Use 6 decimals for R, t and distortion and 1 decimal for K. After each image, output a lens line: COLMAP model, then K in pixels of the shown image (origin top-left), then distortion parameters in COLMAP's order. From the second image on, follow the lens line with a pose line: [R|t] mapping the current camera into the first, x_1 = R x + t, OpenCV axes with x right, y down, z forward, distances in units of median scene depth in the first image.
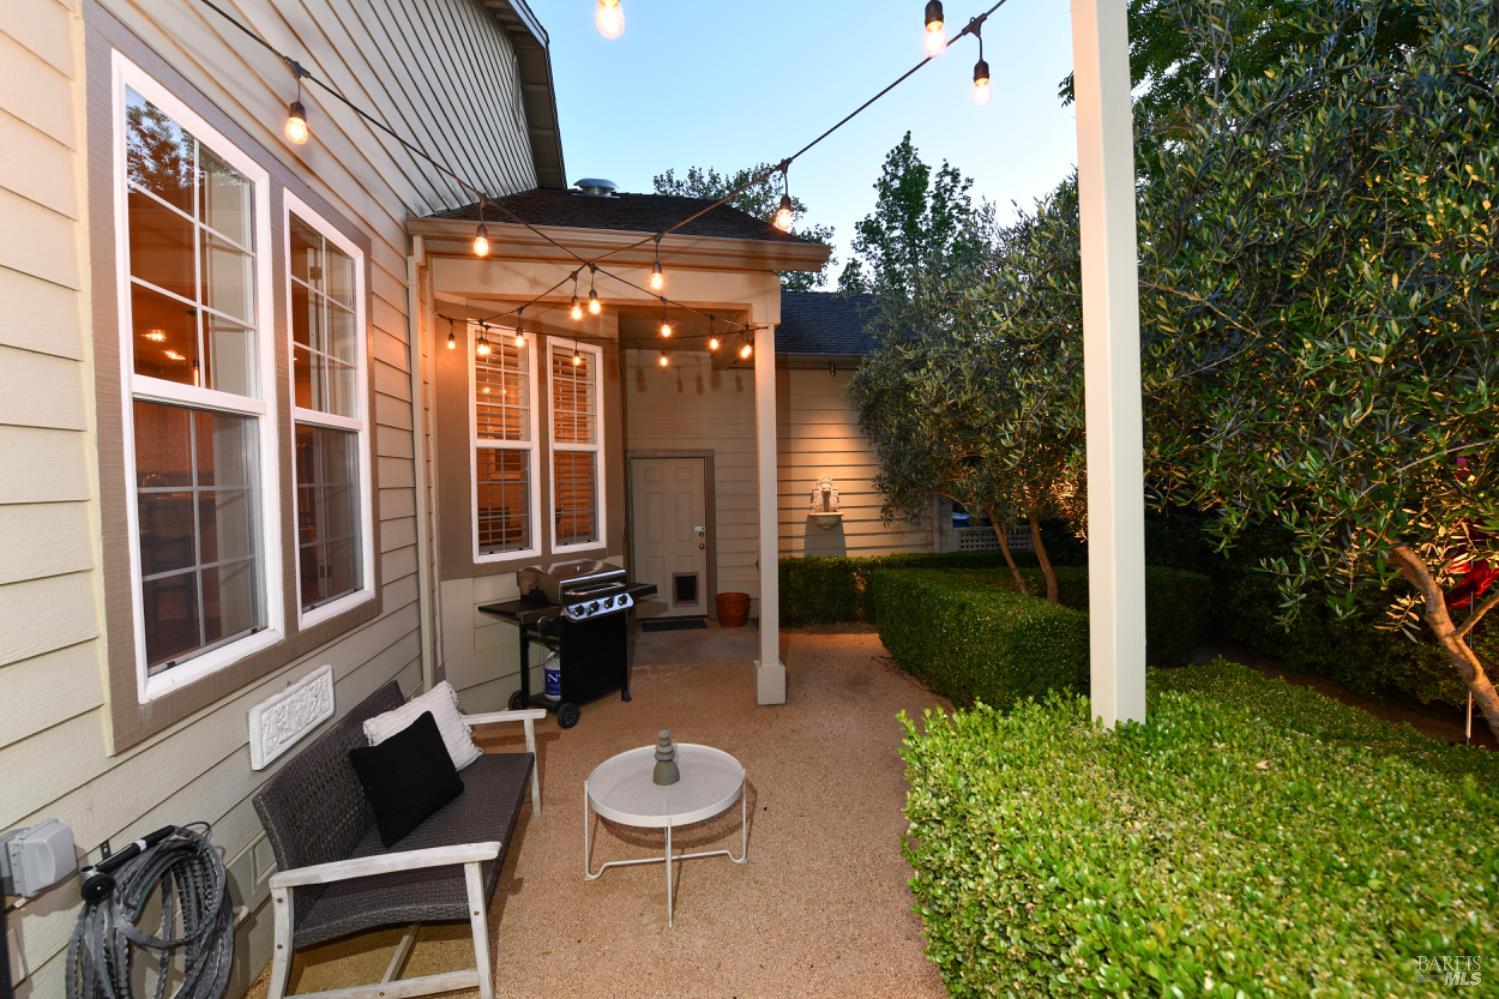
lens RADIAL K [[607.3, 0, 759.7], [0, 607.3, 489.8], [0, 0, 1]] dist [-0.003076, 0.000078]
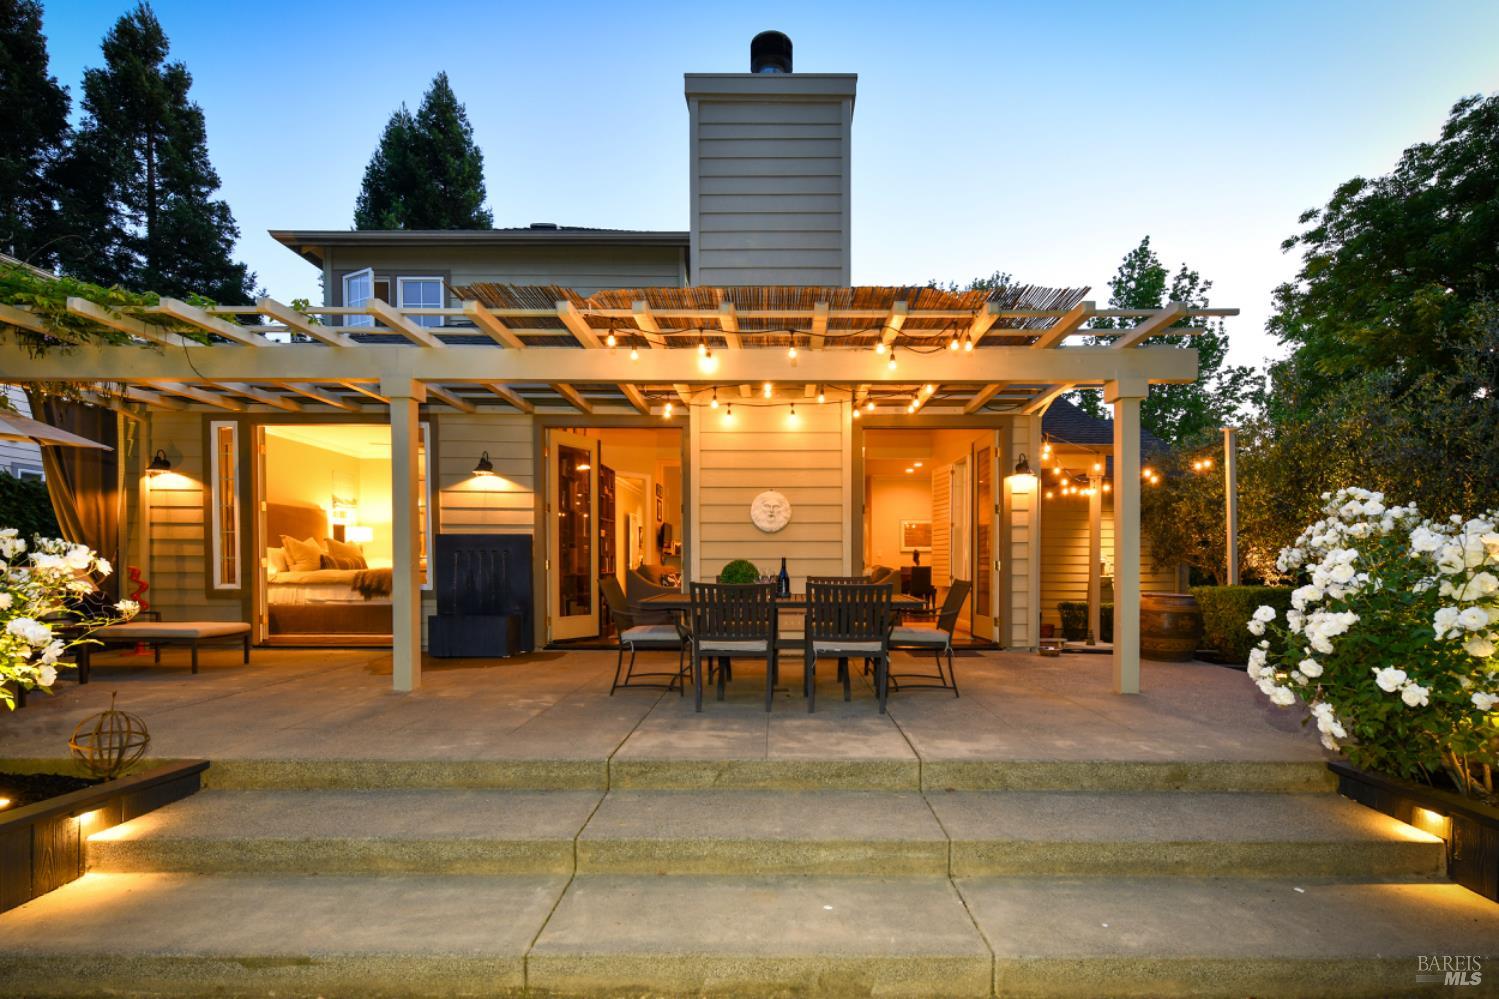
lens RADIAL K [[695.5, 0, 786.8], [0, 695.5, 596.5], [0, 0, 1]] dist [0.007768, -0.001386]
pose [[0.980529, 0.028730, -0.194259, -0.342468], [-0.024624, 0.999420, 0.023520, 0.068670], [0.194822, -0.018279, 0.980668, -0.969170]]
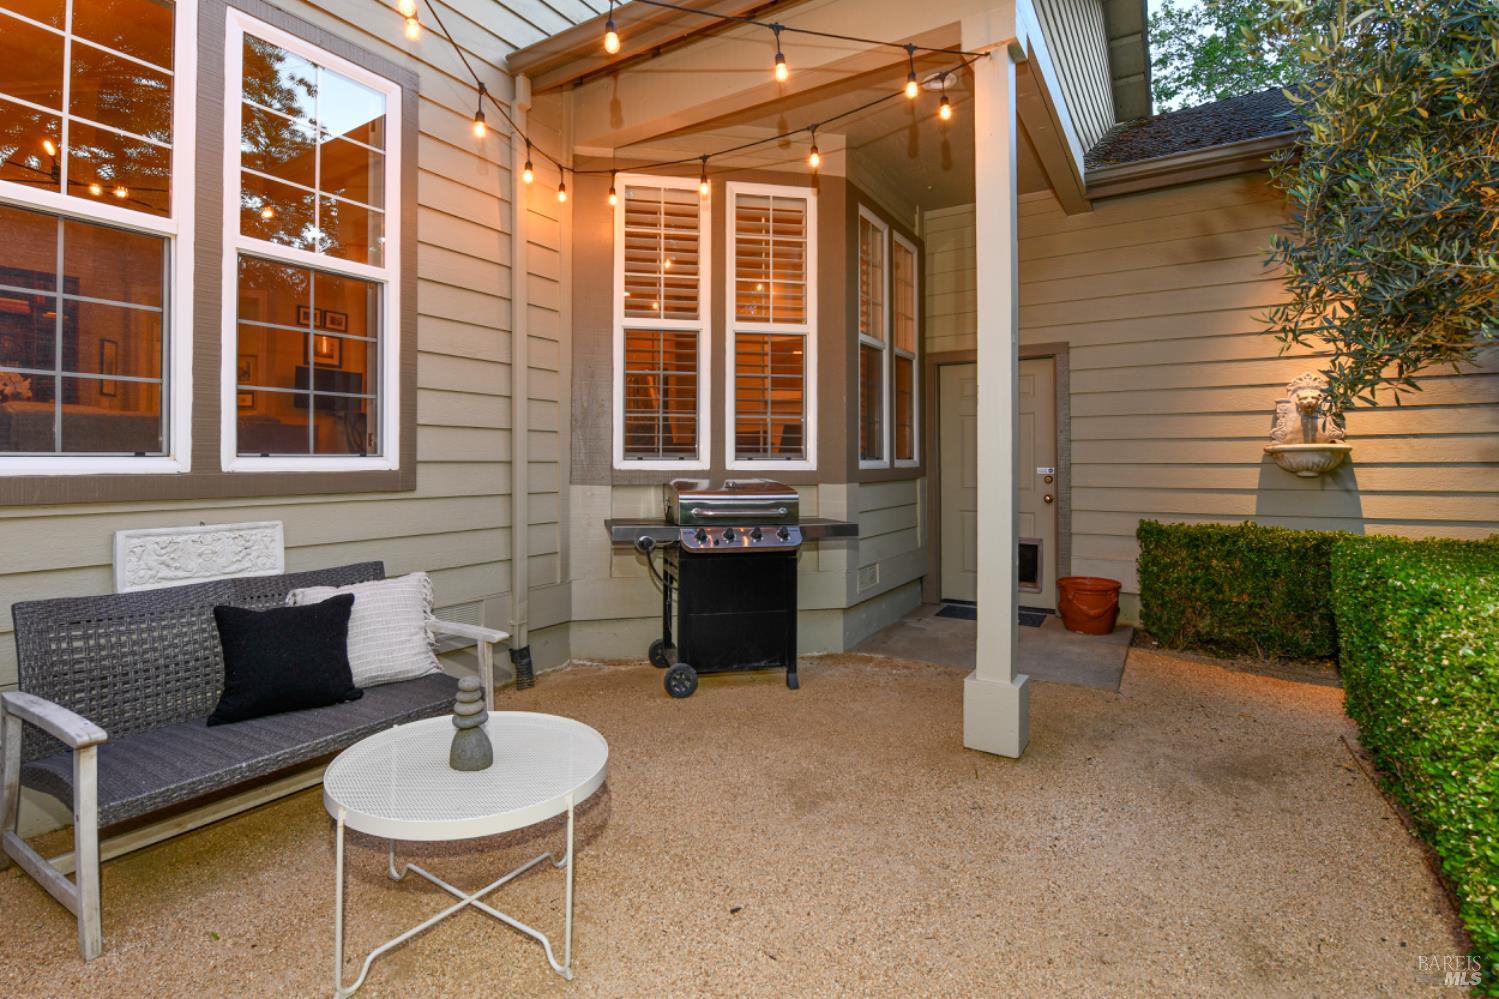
lens RADIAL K [[717.3, 0, 723.6], [0, 717.3, 457.3], [0, 0, 1]] dist [-0.003724, -0.000649]
pose [[0.718020, 0.006873, -0.695989, 0.175180], [-0.021666, 0.999687, -0.012480, 0.065425], [0.695685, 0.024040, 0.717944, 0.232746]]
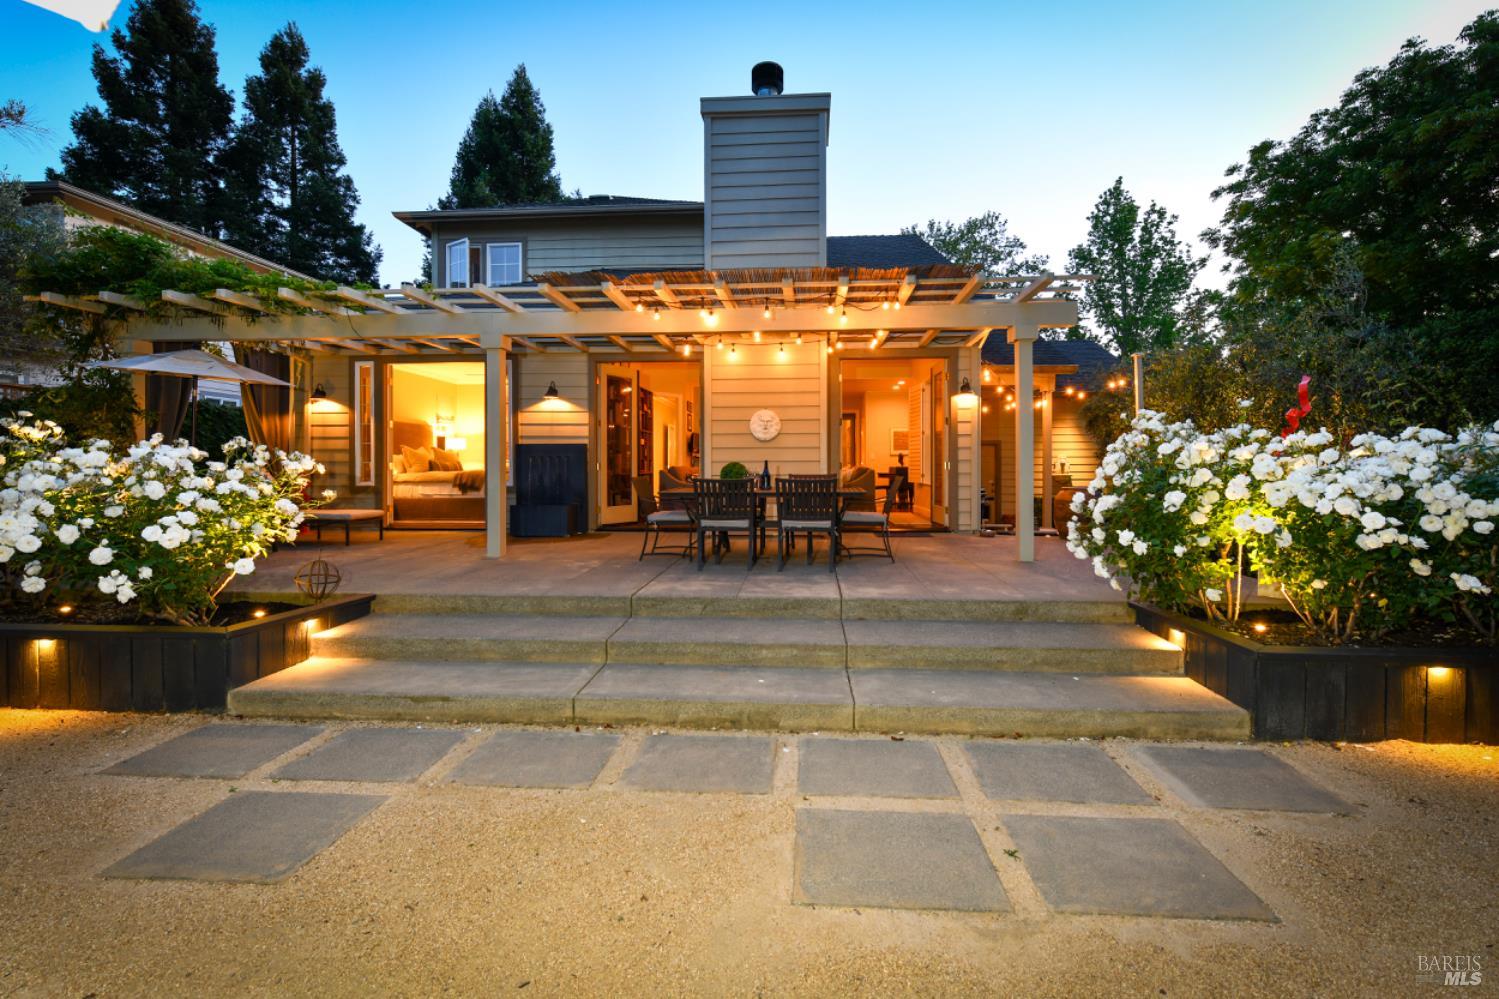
lens RADIAL K [[620.3, 0, 778.5], [0, 620.3, 480.5], [0, 0, 1]] dist [0.006008, -0.001675]
pose [[0.967370, 0.021088, -0.252488, -0.256491], [-0.021234, 0.999772, 0.002147, 0.071386], [0.252476, 0.003285, 0.967598, -1.092328]]
